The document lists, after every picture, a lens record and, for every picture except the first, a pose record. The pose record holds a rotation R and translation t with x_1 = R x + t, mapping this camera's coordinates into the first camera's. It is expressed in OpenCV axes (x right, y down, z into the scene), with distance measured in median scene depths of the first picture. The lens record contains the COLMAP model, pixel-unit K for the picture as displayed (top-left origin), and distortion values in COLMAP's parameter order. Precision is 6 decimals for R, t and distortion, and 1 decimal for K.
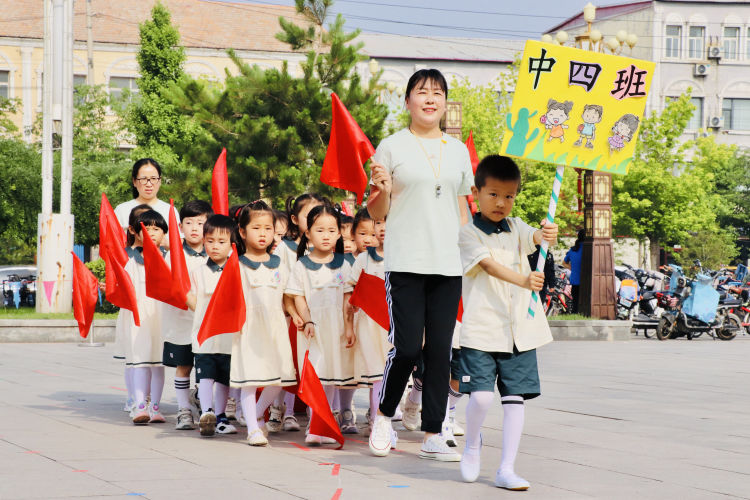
lens RADIAL K [[2144.4, 0, 375.0], [0, 2144.4, 250.0], [0, 0, 1]] dist [0.596781, 1.523049]
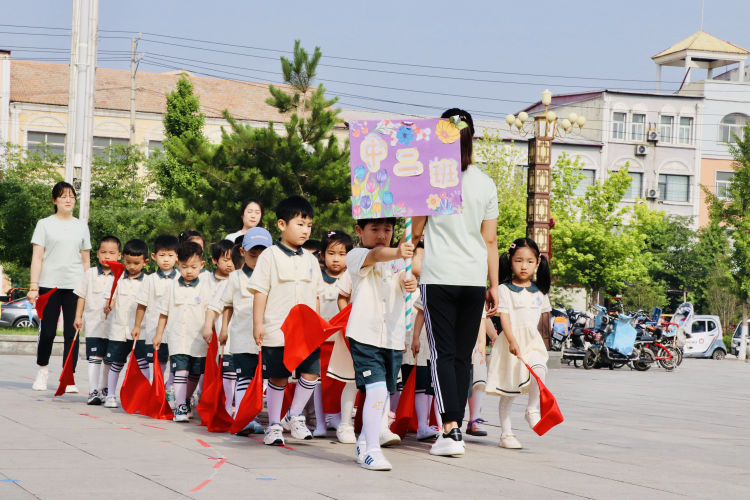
lens RADIAL K [[1782.4, 0, 375.0], [0, 1782.4, 250.0], [0, 0, 1]] dist [0.438826, -0.096573]
pose [[0.999582, 0.028918, -0.000510, 0.014701], [-0.028922, 0.999286, -0.024304, 0.003708], [-0.000193, 0.024308, 0.999704, 0.024944]]
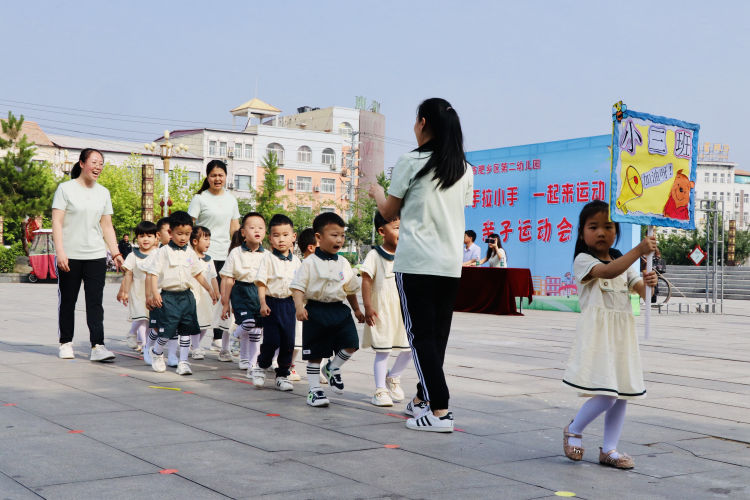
lens RADIAL K [[1002.9, 0, 374.9], [0, 1002.9, 262.7], [0, 0, 1]] dist [0.098877, 0.011406]
pose [[0.959986, 0.010216, 0.279862, 0.034256], [-0.015927, 0.999709, 0.018141, -0.002799], [-0.279595, -0.021872, 0.959869, -0.086983]]
